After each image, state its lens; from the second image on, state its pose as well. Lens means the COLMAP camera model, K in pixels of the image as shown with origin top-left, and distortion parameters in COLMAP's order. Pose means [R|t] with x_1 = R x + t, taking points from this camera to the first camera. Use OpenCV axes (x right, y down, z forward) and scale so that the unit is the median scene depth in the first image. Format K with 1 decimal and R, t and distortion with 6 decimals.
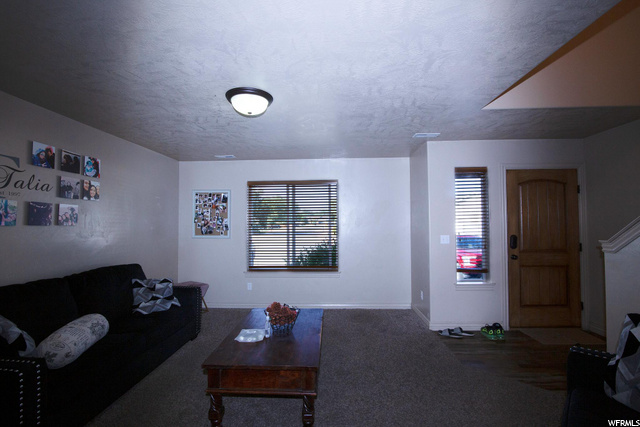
lens RADIAL K [[295.7, 0, 325.5], [0, 295.7, 214.7], [0, 0, 1]] dist [-0.005406, -0.000068]
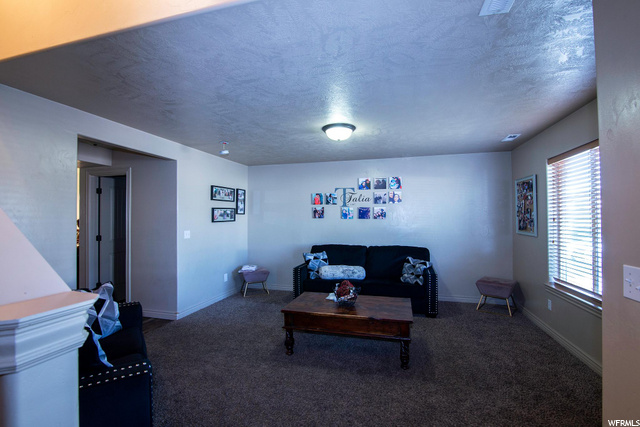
lens RADIAL K [[295.7, 0, 319.7], [0, 295.7, 214.6], [0, 0, 1]] dist [-0.005406, -0.000068]
pose [[-0.248857, -0.003555, -0.968534, 0.995828], [0.032511, 0.999399, -0.012021, 0.021053], [0.967994, -0.034480, -0.248592, 1.123726]]
